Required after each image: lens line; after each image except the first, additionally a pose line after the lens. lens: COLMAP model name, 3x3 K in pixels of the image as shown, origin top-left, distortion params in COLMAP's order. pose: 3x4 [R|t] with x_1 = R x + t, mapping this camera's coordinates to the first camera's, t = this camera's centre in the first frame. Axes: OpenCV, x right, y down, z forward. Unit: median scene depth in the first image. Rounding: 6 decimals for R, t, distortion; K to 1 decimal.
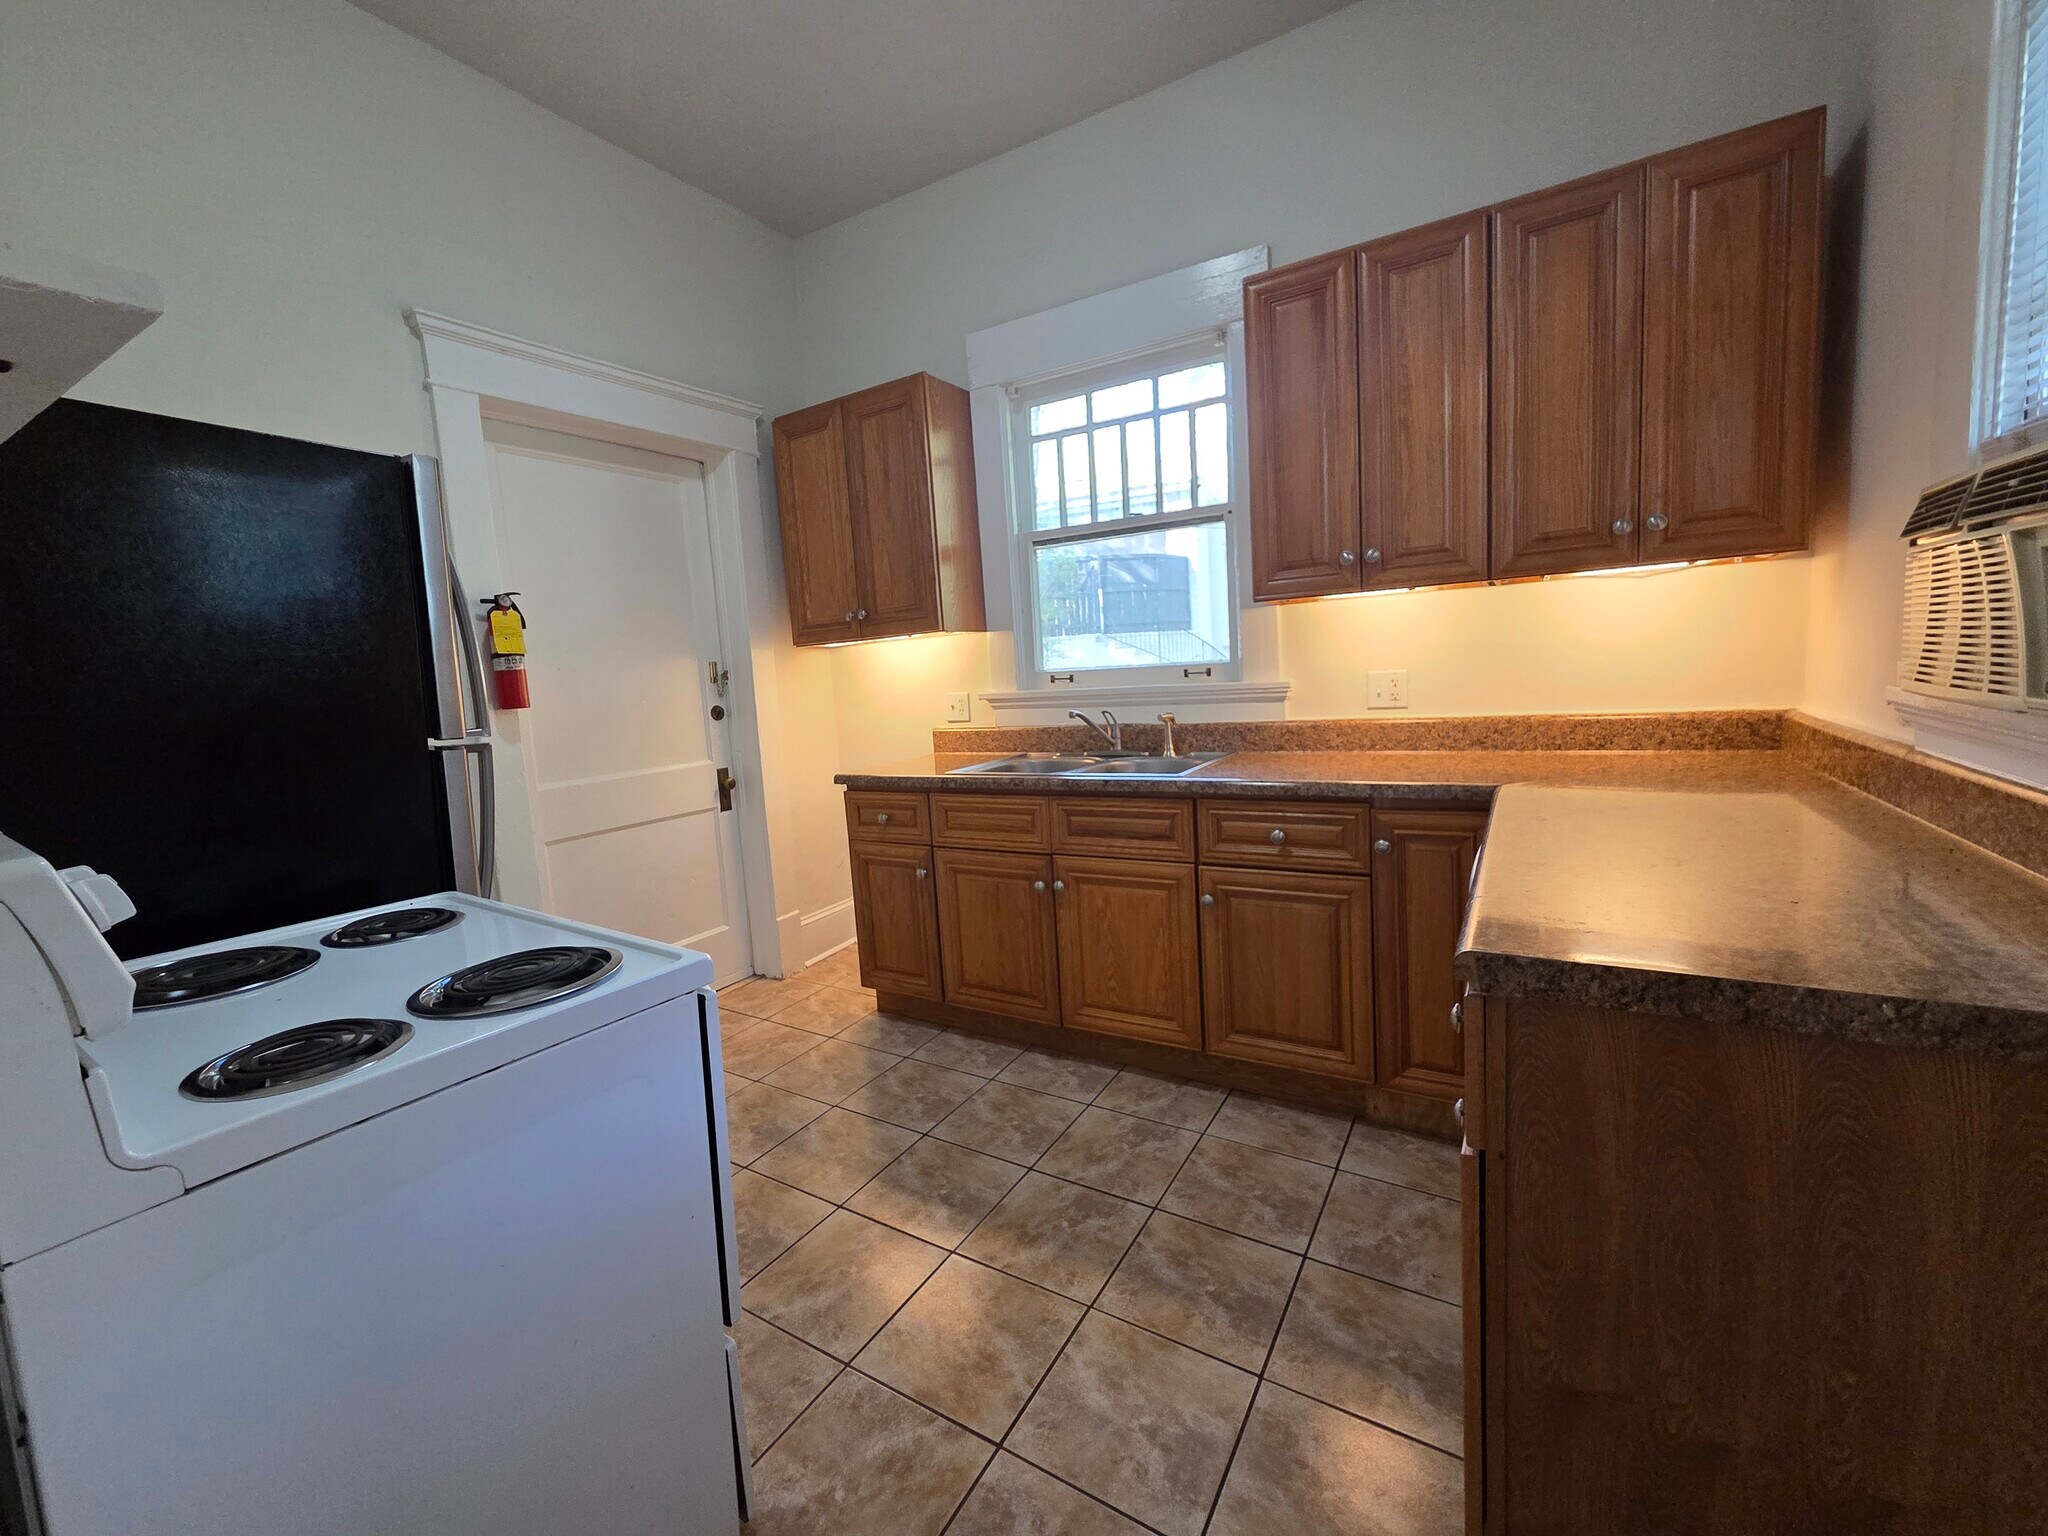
lens RADIAL K [[838.8, 0, 1012.2], [0, 838.8, 761.7], [0, 0, 1]] dist [0.000463, -0.000525]
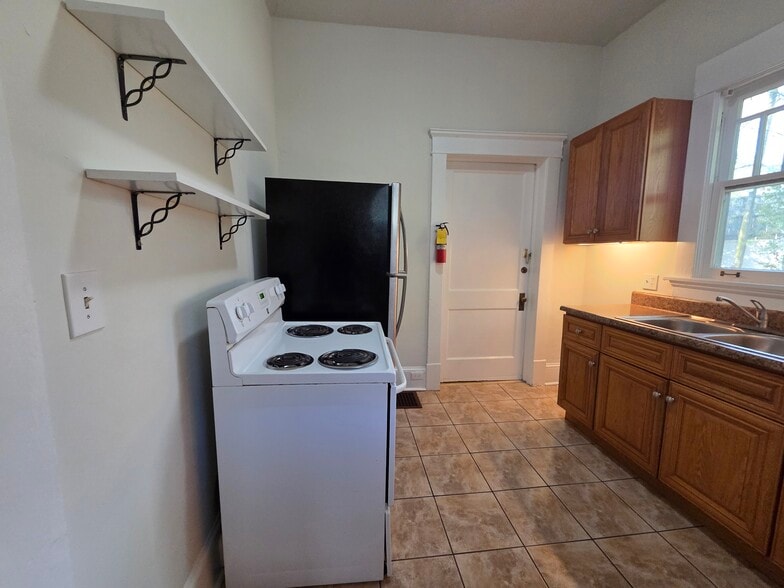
lens RADIAL K [[321.1, 0, 387.5], [0, 321.1, 291.6], [0, 0, 1]] dist [0.000463, -0.000525]
pose [[0.618113, 0.165753, -0.768416, 0.139946], [-0.133345, 0.985459, 0.105309, -0.047551], [0.774697, 0.037371, 0.631227, 0.130634]]
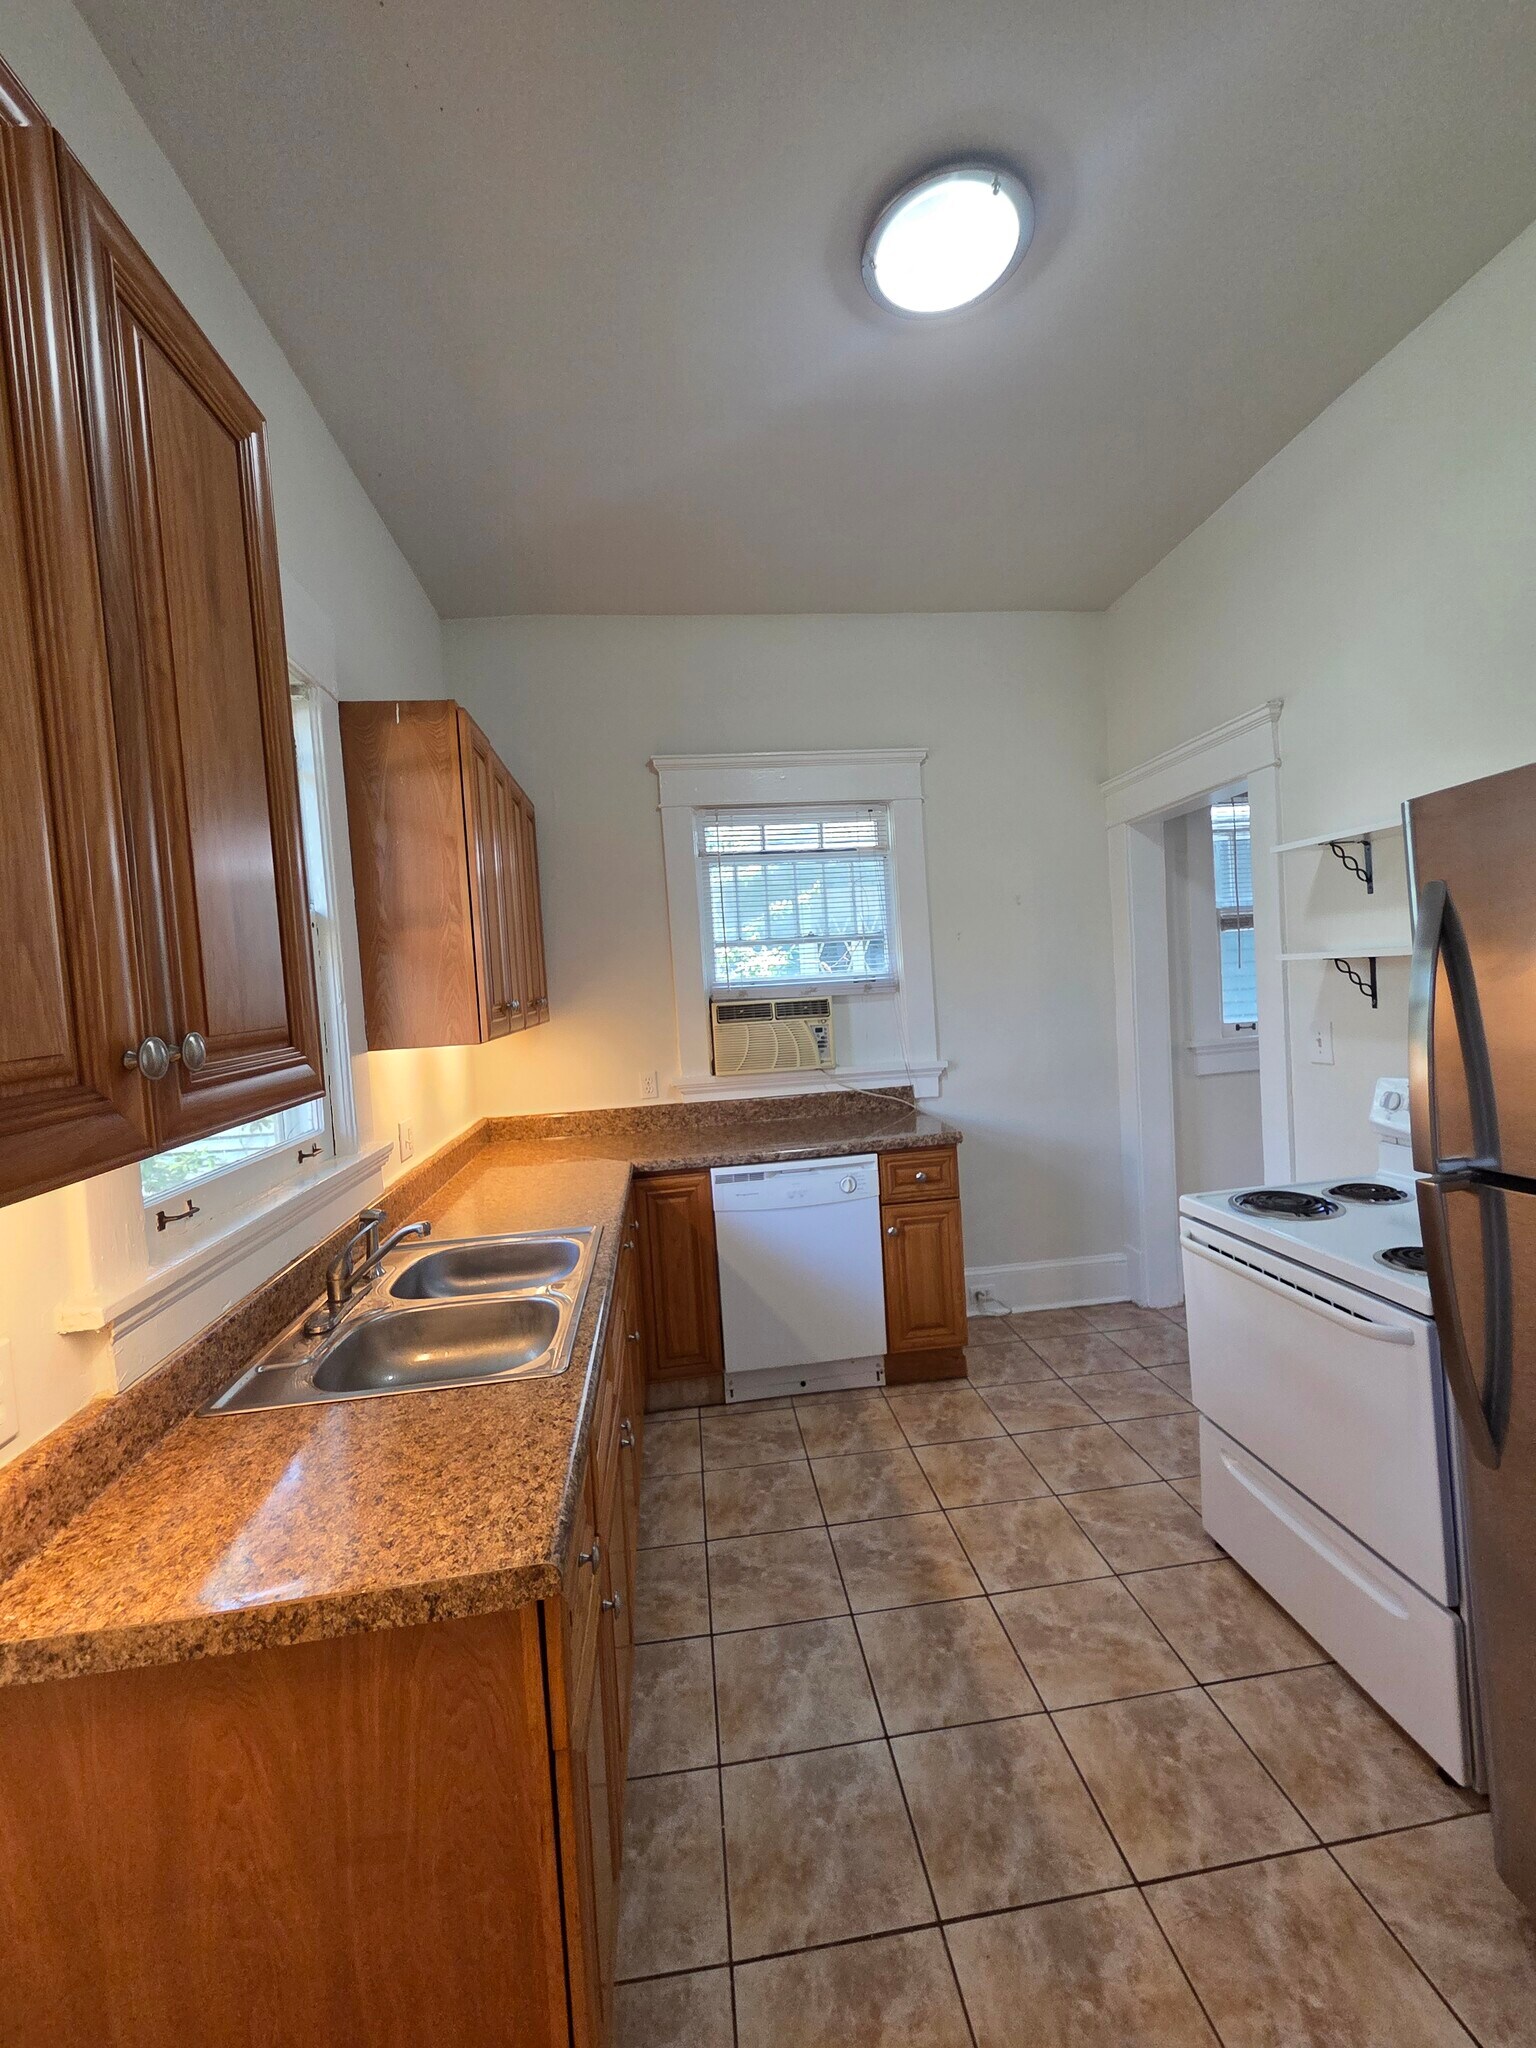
lens RADIAL K [[838.8, 0, 768.0], [0, 838.8, 1024.0], [0, 0, 1]] dist [0.000463, -0.000525]
pose [[-0.617154, 0.058749, 0.784646, -0.501487], [0.185610, 0.979936, 0.072619, -0.182202], [-0.764637, 0.190456, -0.615676, 1.091070]]
